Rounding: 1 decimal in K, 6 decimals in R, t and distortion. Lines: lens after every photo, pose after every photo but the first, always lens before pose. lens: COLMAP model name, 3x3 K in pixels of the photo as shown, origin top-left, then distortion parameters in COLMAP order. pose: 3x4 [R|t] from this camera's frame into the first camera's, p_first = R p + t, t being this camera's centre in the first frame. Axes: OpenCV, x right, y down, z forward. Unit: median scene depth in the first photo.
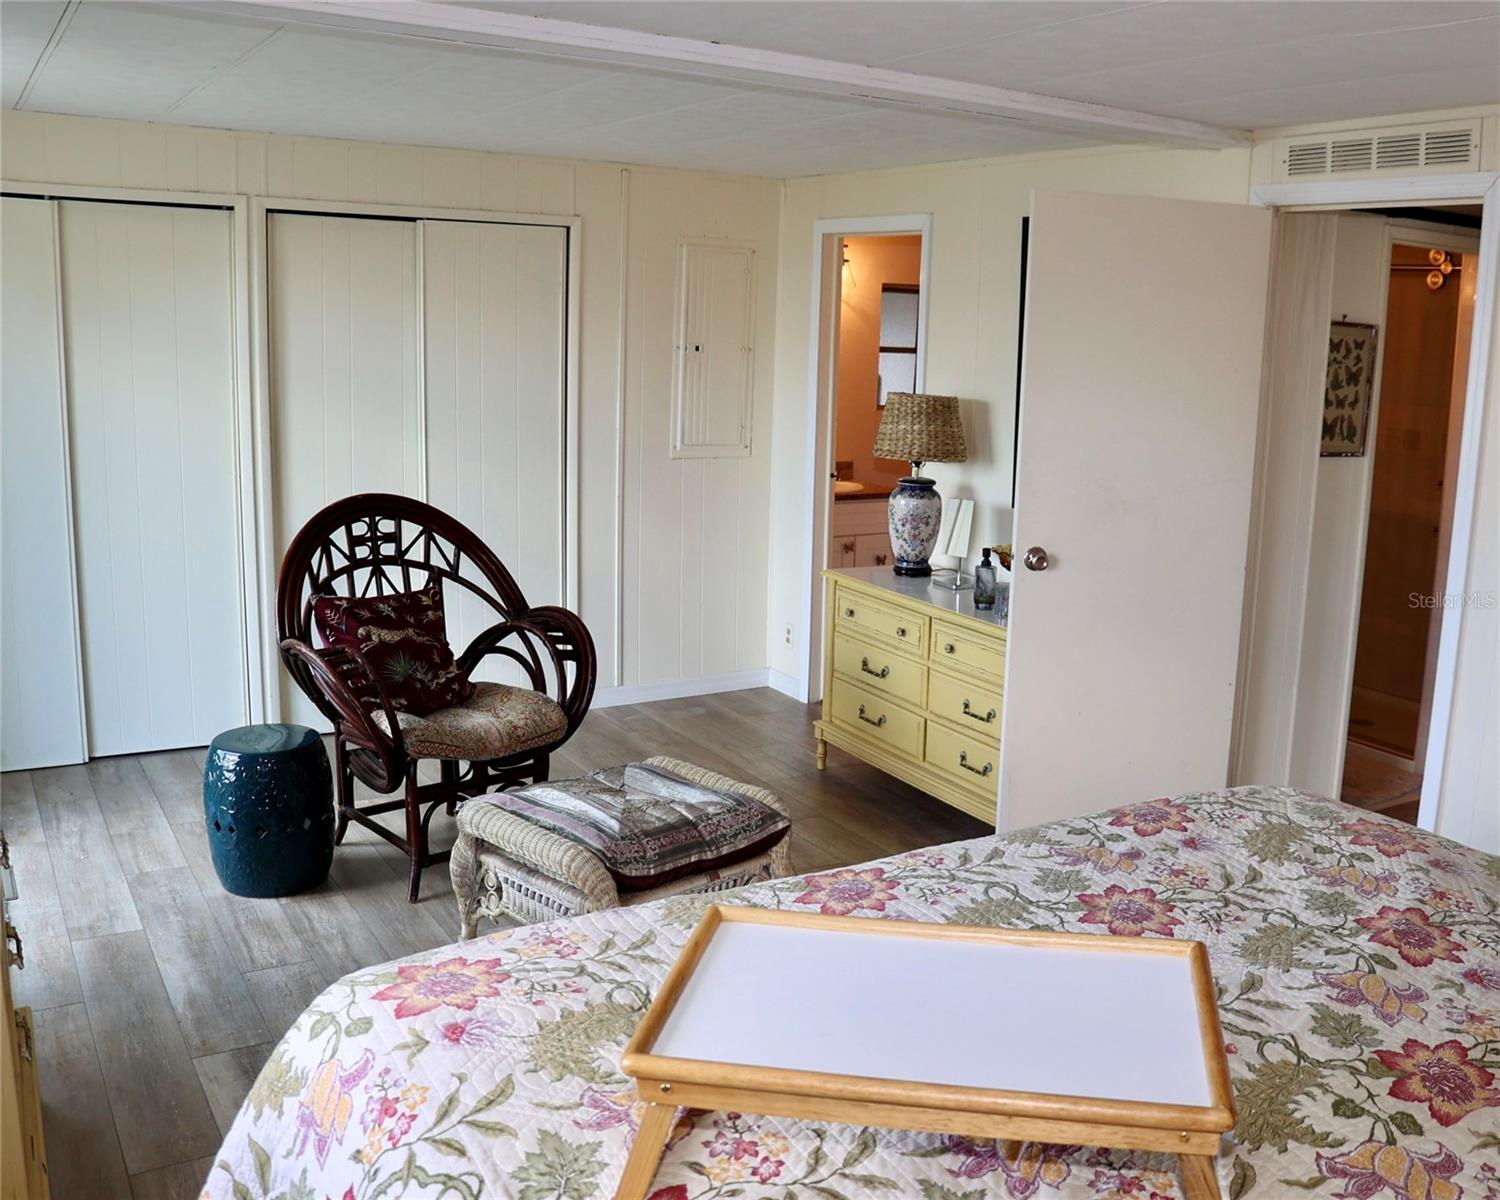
lens RADIAL K [[1554.8, 0, 772.3], [0, 1554.8, 602.9], [0, 0, 1]] dist [-0.167617, 0.184260]
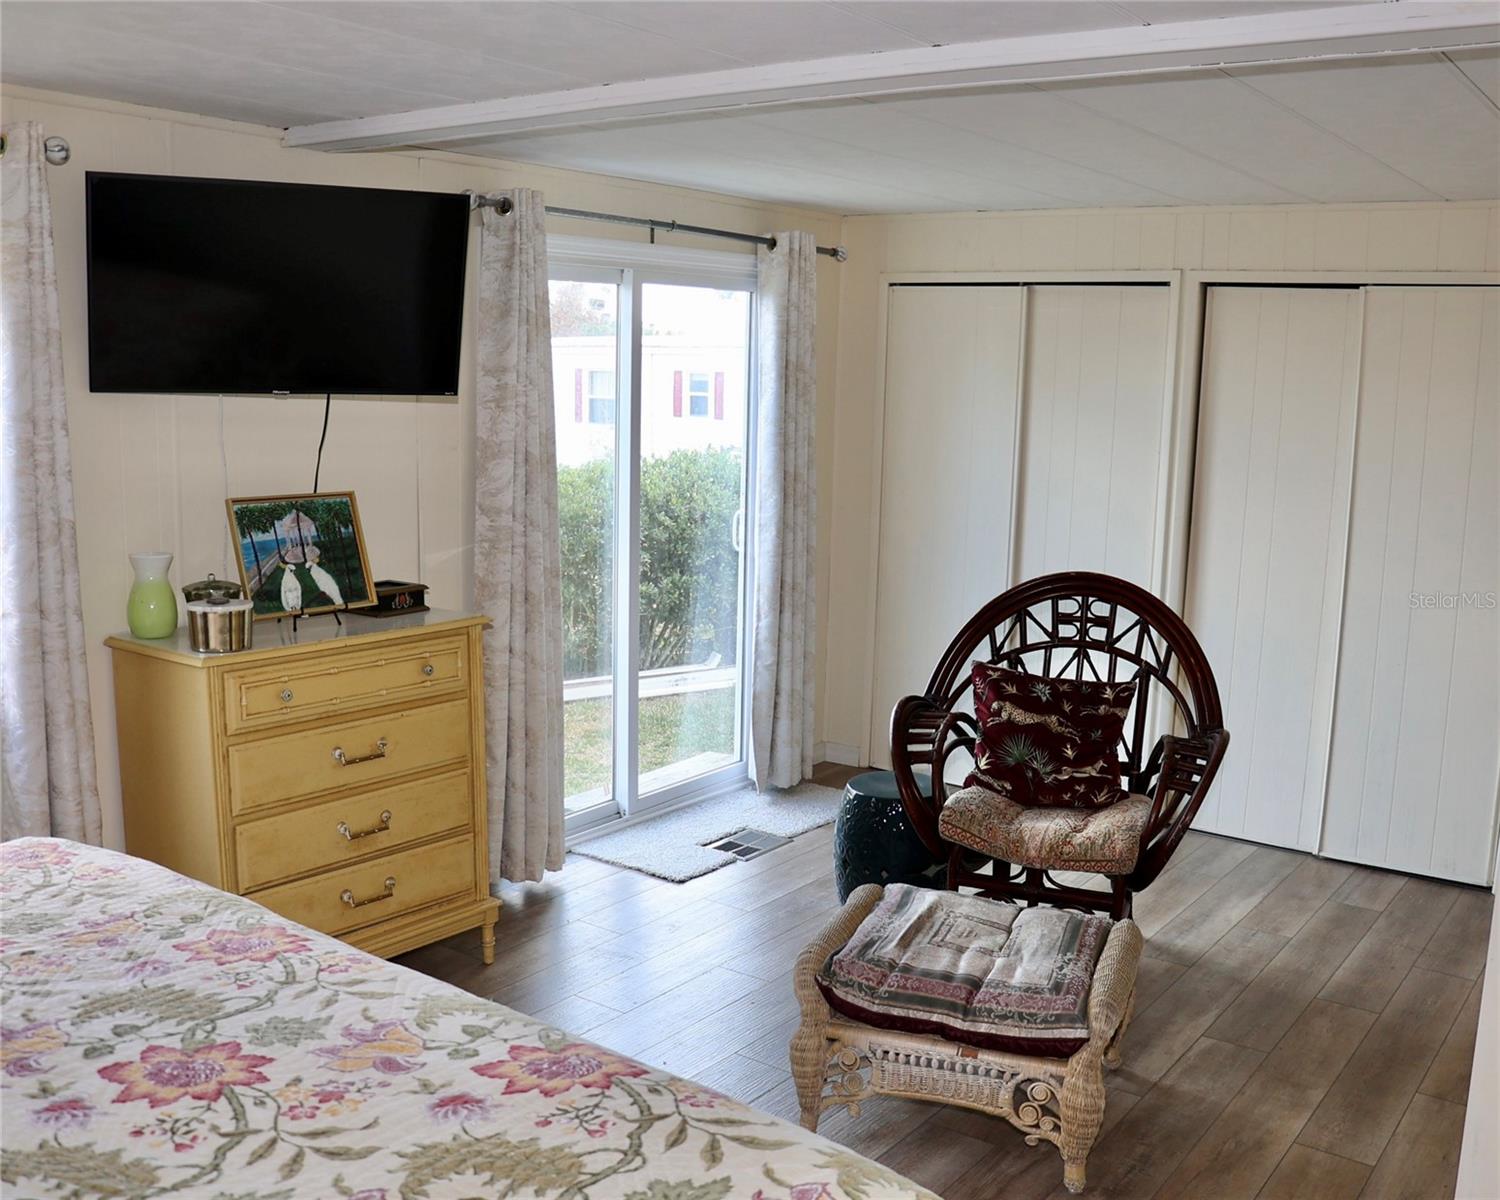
lens RADIAL K [[1462.3, 0, 750.0], [0, 1462.3, 600.0], [0, 0, 1]] dist [-0.191502, 0.182516]
pose [[0.354514, 0.118101, -0.927562, 0.502139], [-0.174961, 0.982850, 0.058270, -0.070542], [0.918536, 0.141630, 0.369097, 0.483468]]
